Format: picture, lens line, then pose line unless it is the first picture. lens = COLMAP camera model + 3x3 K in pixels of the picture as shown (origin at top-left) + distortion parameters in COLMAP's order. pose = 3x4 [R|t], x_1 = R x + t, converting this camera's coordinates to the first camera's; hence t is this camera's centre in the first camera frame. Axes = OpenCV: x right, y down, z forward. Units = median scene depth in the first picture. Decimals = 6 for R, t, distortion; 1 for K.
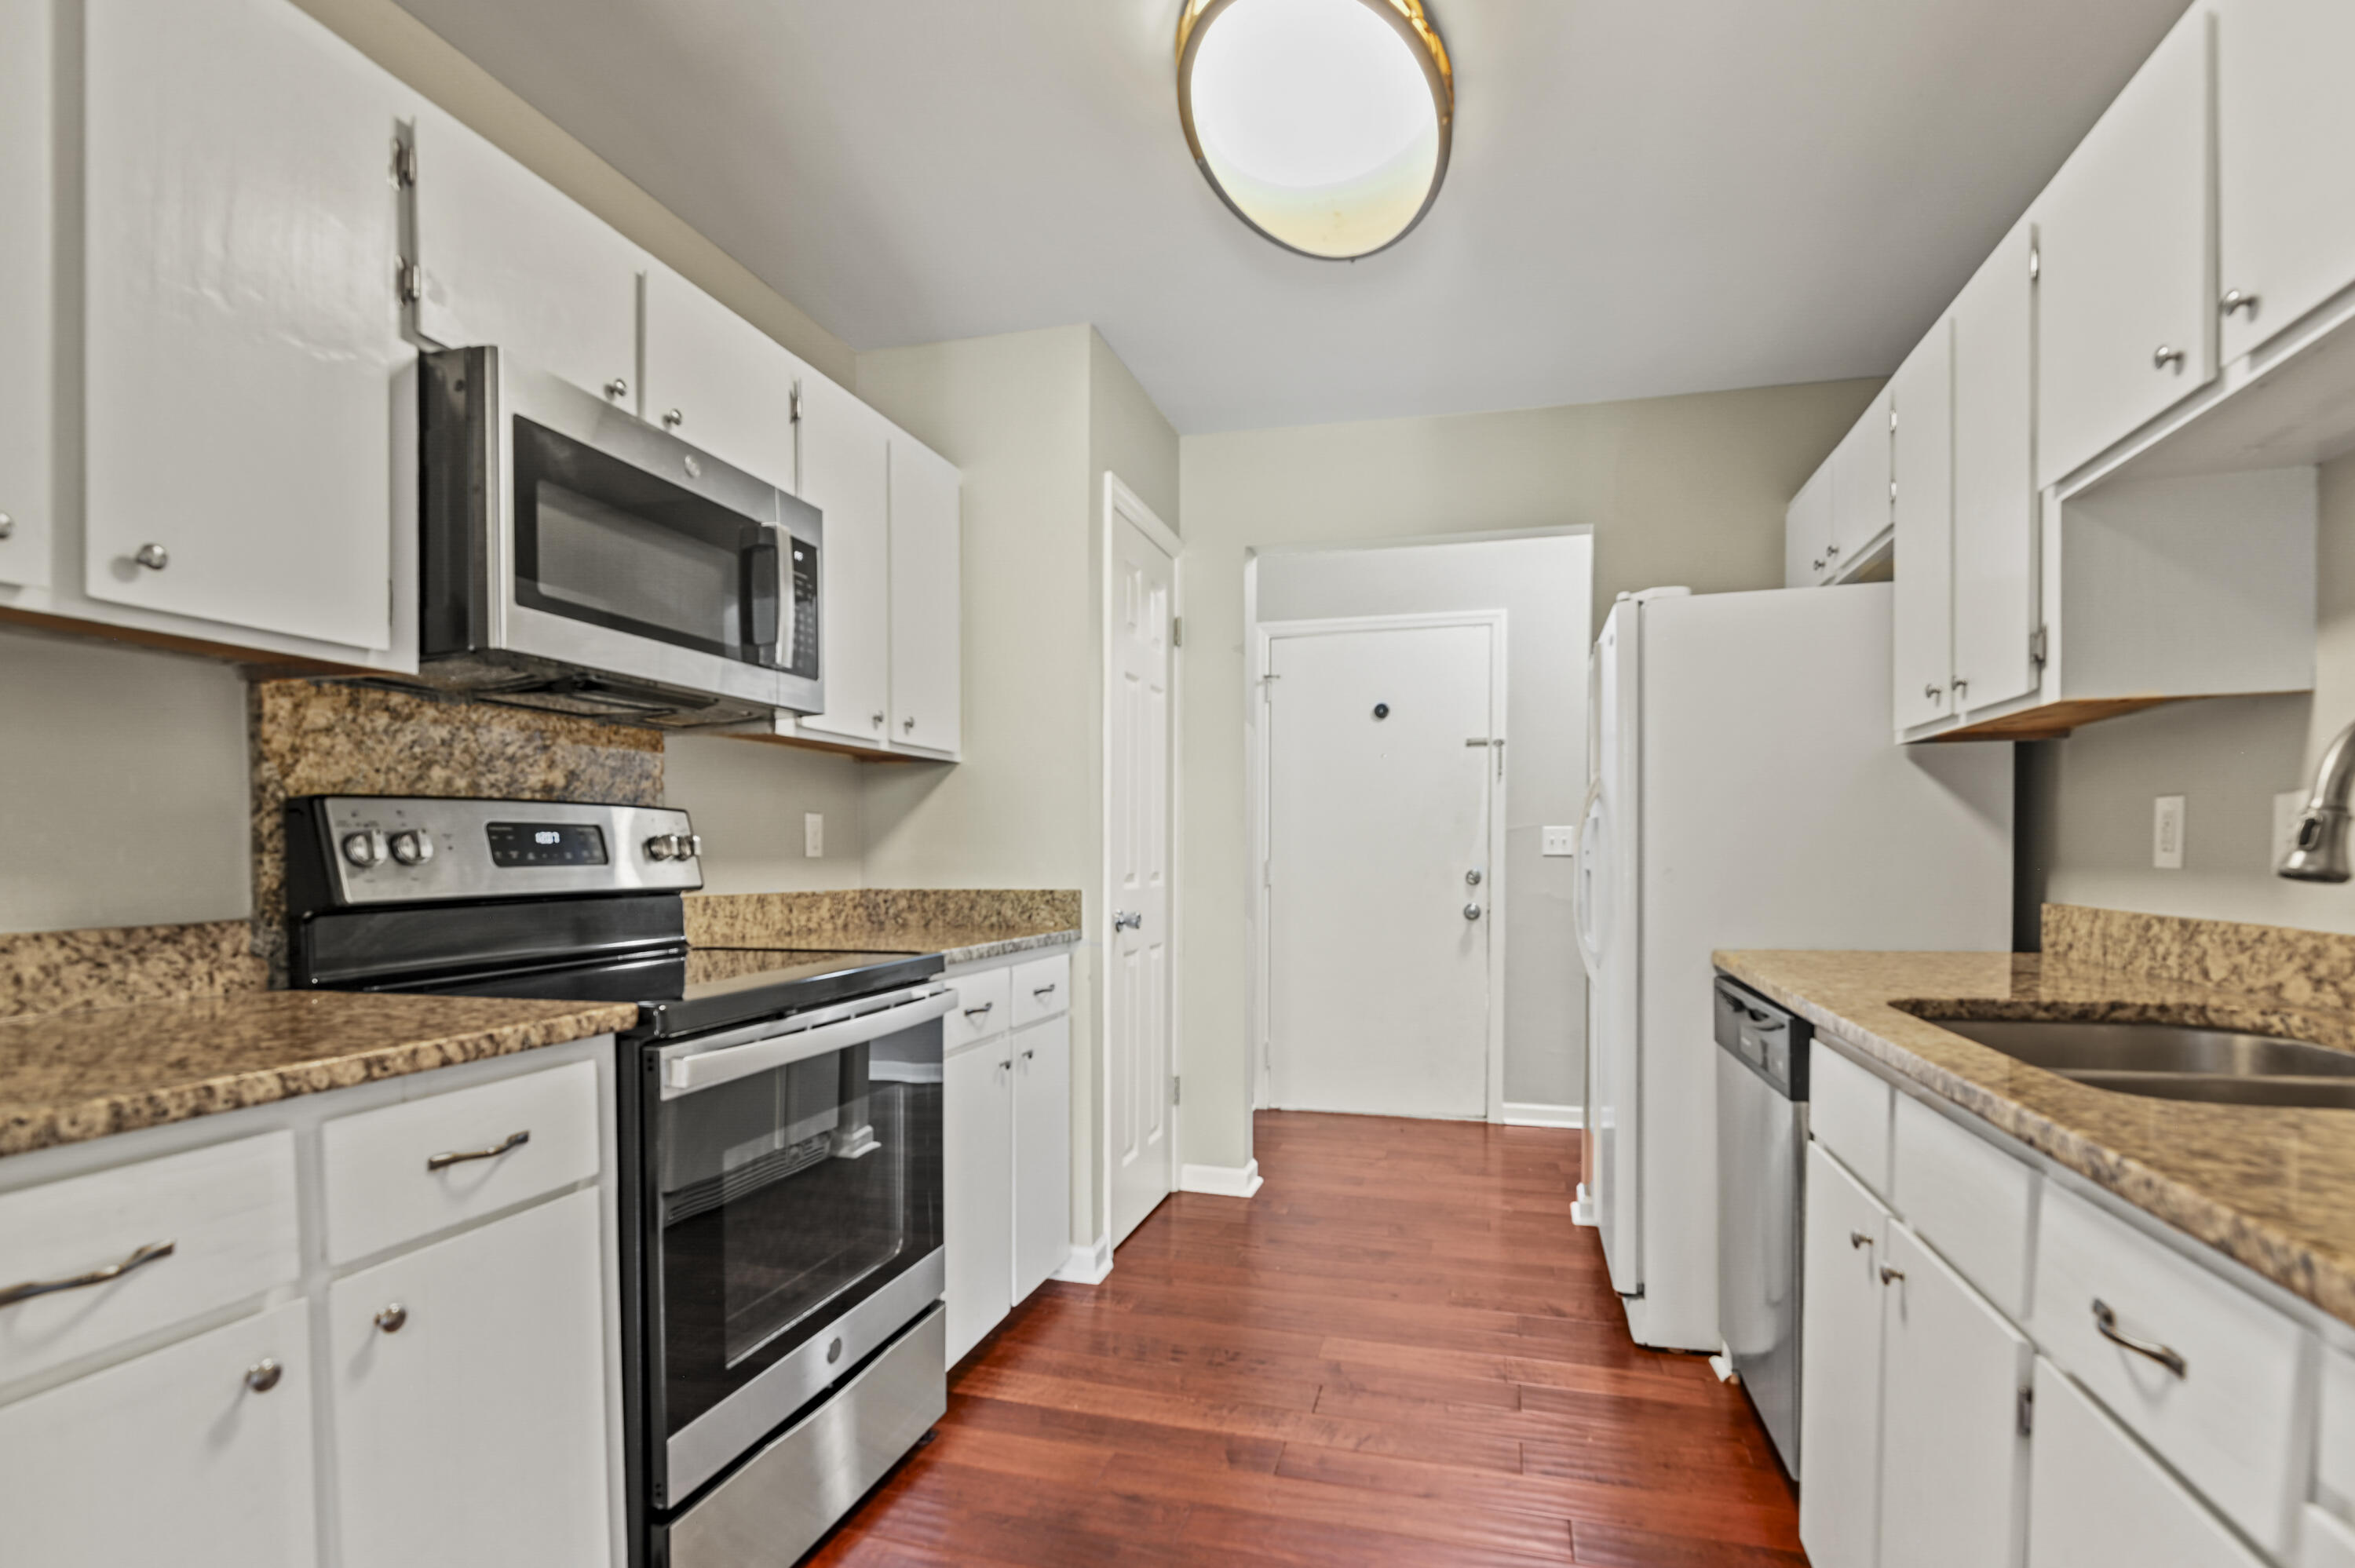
lens RADIAL K [[1125.6, 0, 1159.3], [0, 1125.6, 841.9], [0, 0, 1]] dist [-0.014490, -0.001284]
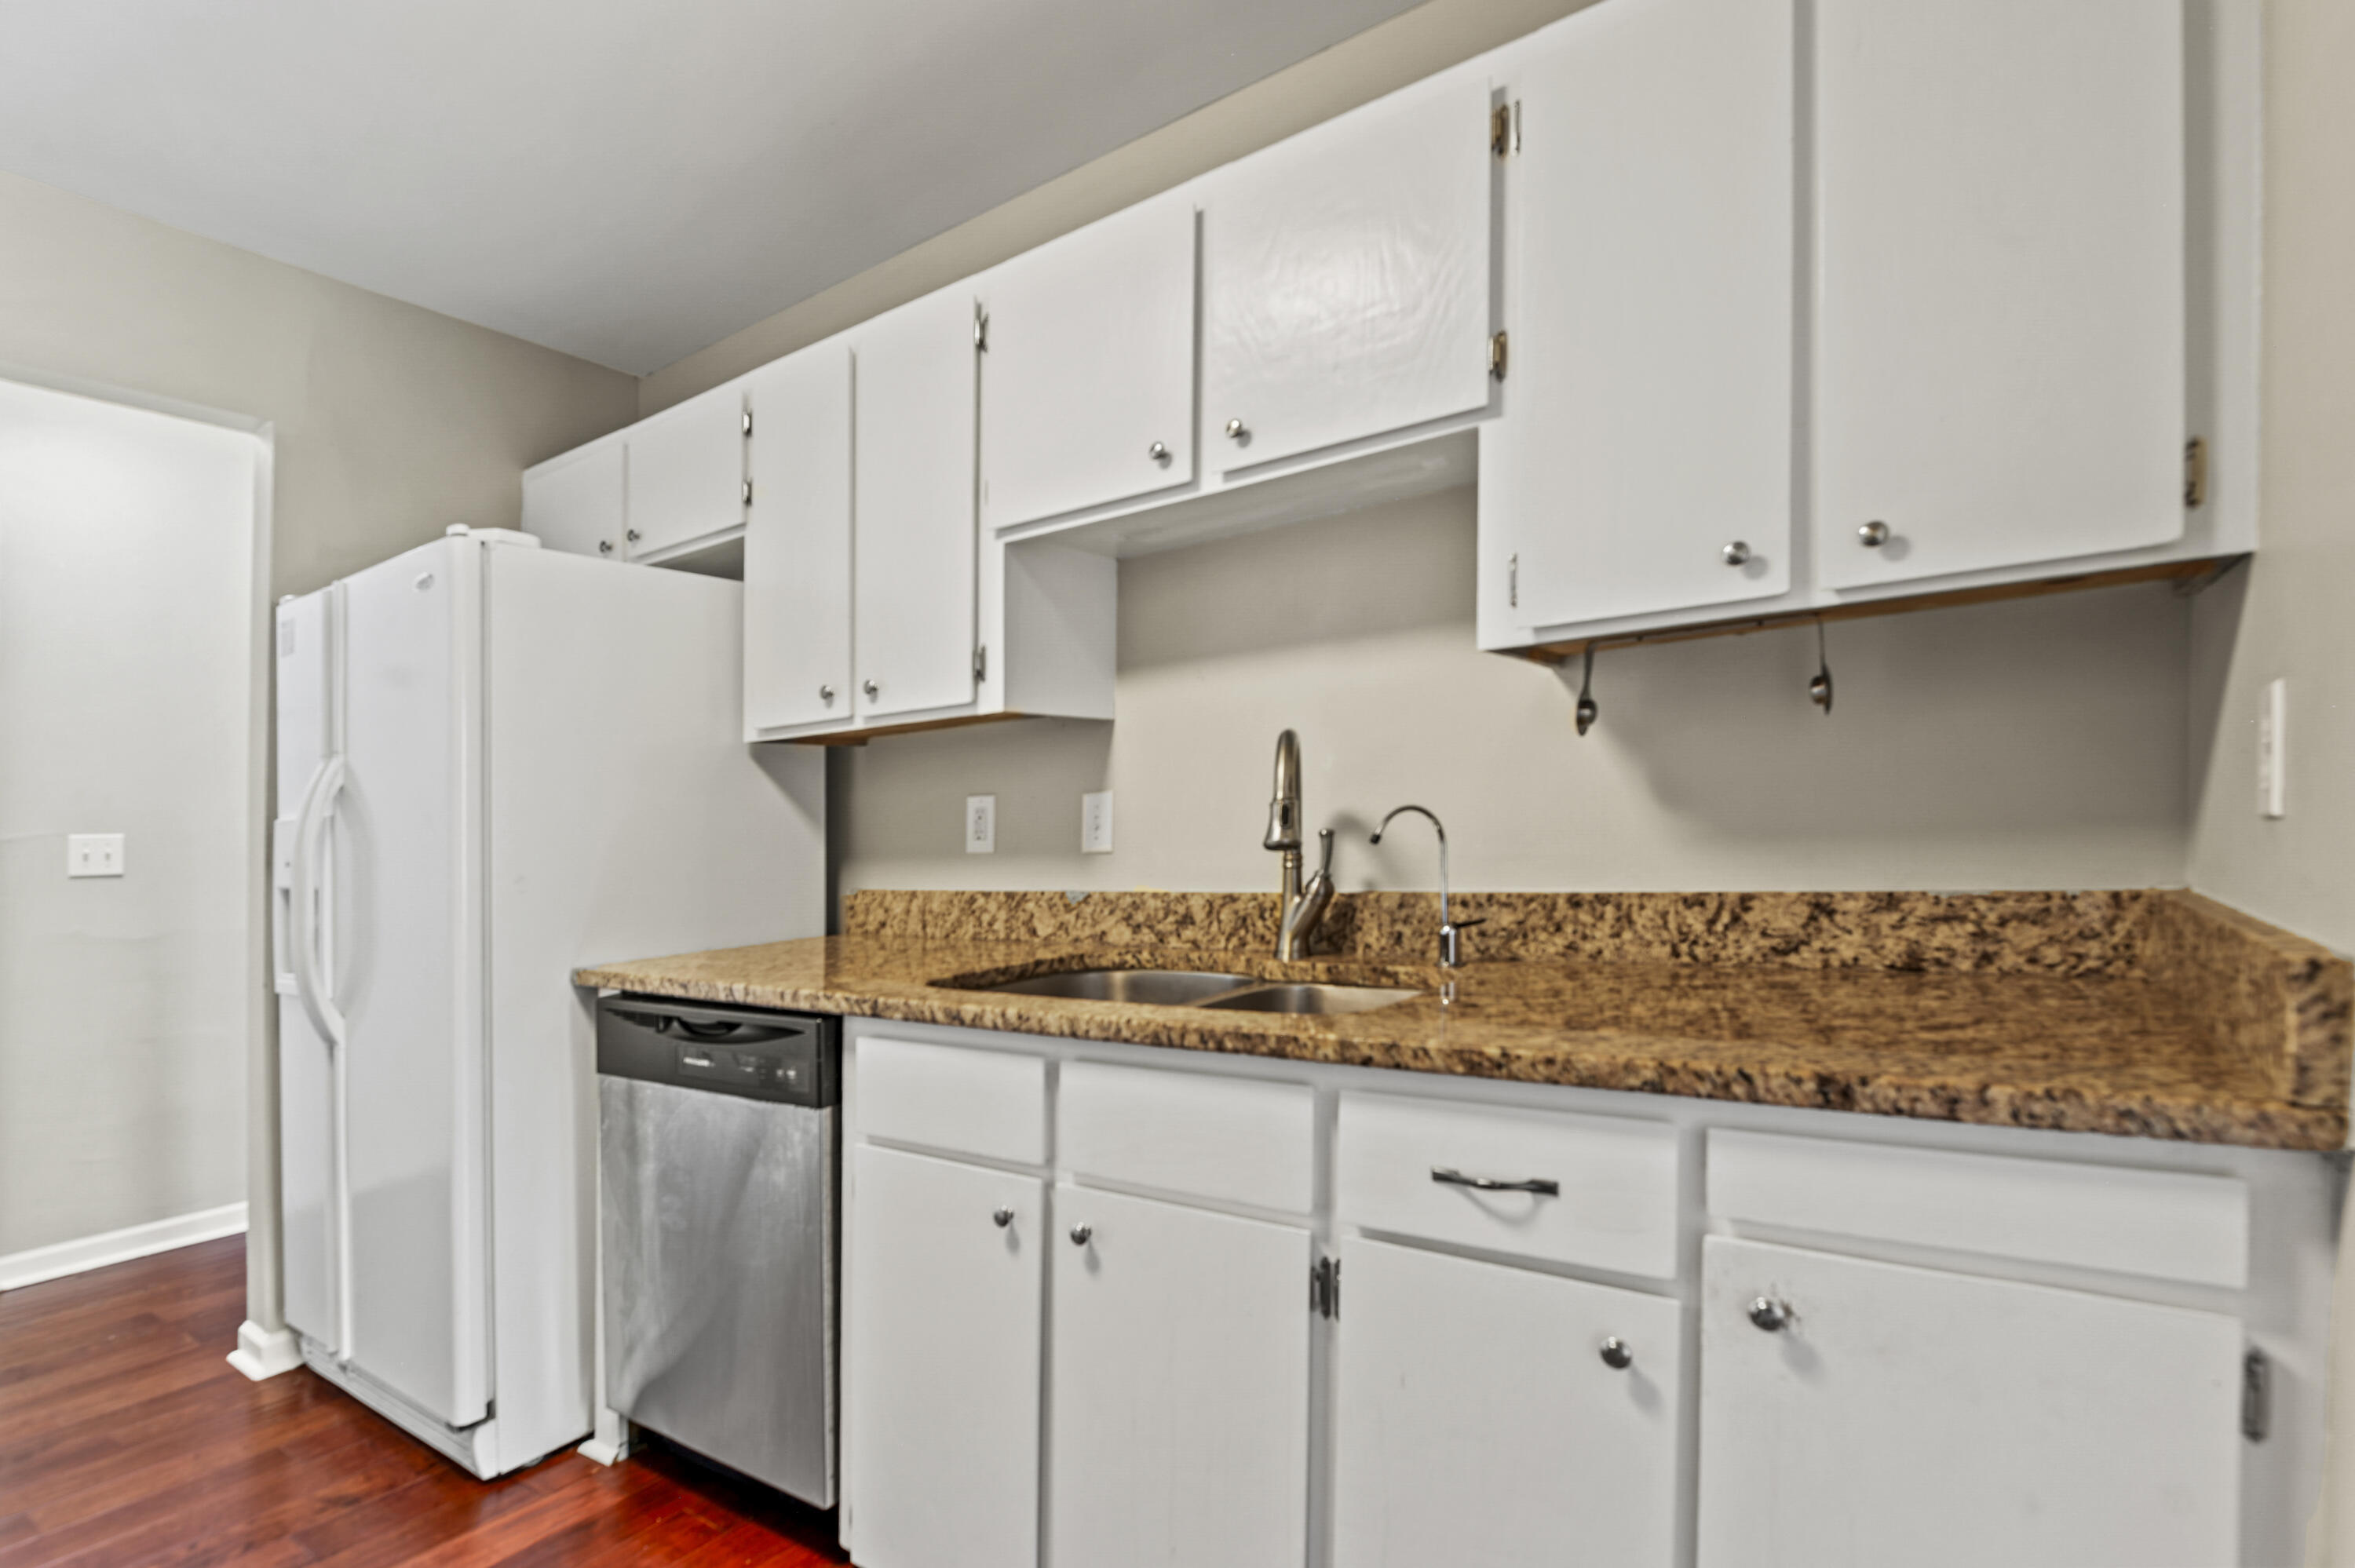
lens RADIAL K [[1125.6, 0, 1159.3], [0, 1125.6, 841.9], [0, 0, 1]] dist [-0.014490, -0.001284]
pose [[0.300279, -0.018233, 0.953677, -0.246512], [0.026507, 0.999591, 0.010764, 0.002616], [-0.953483, 0.022047, 0.300639, 0.423005]]
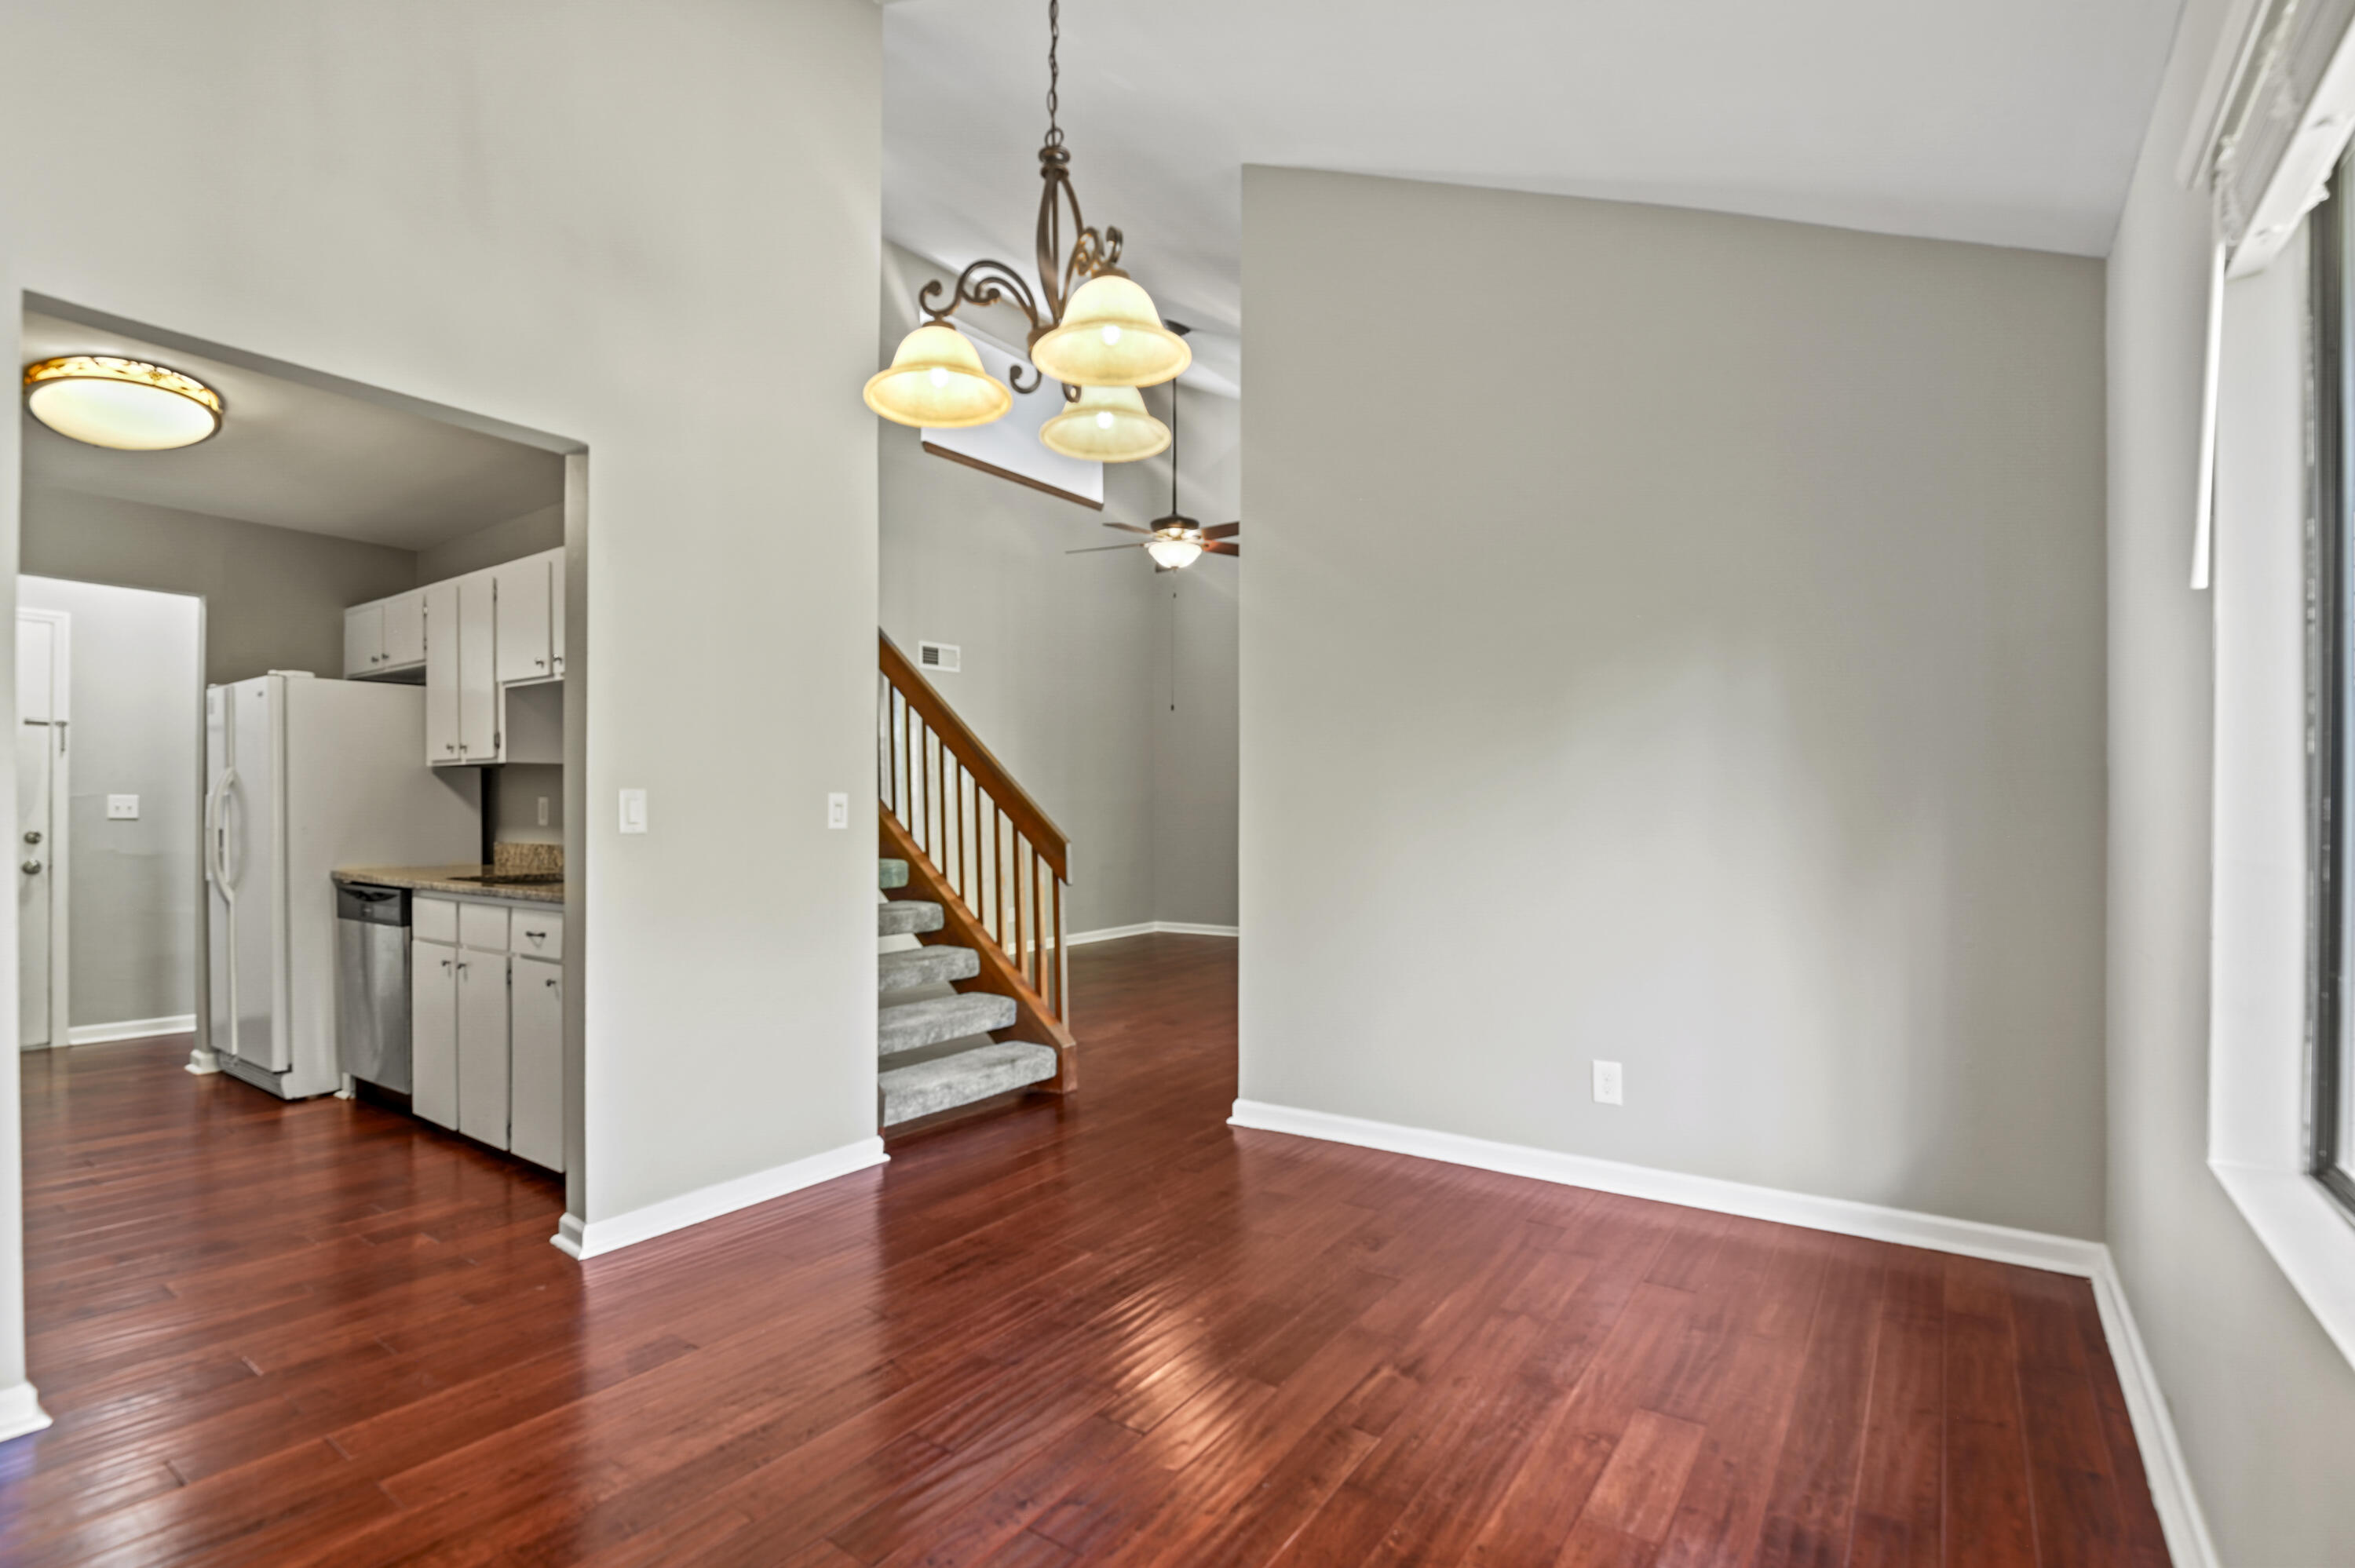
lens RADIAL K [[1125.6, 0, 1159.3], [0, 1125.6, 841.9], [0, 0, 1]] dist [-0.014490, -0.001284]
pose [[0.323273, -0.035263, 0.945648, -1.082538], [-0.006706, 0.999195, 0.039552, -0.044423], [-0.946282, -0.019128, 0.322776, -1.192543]]
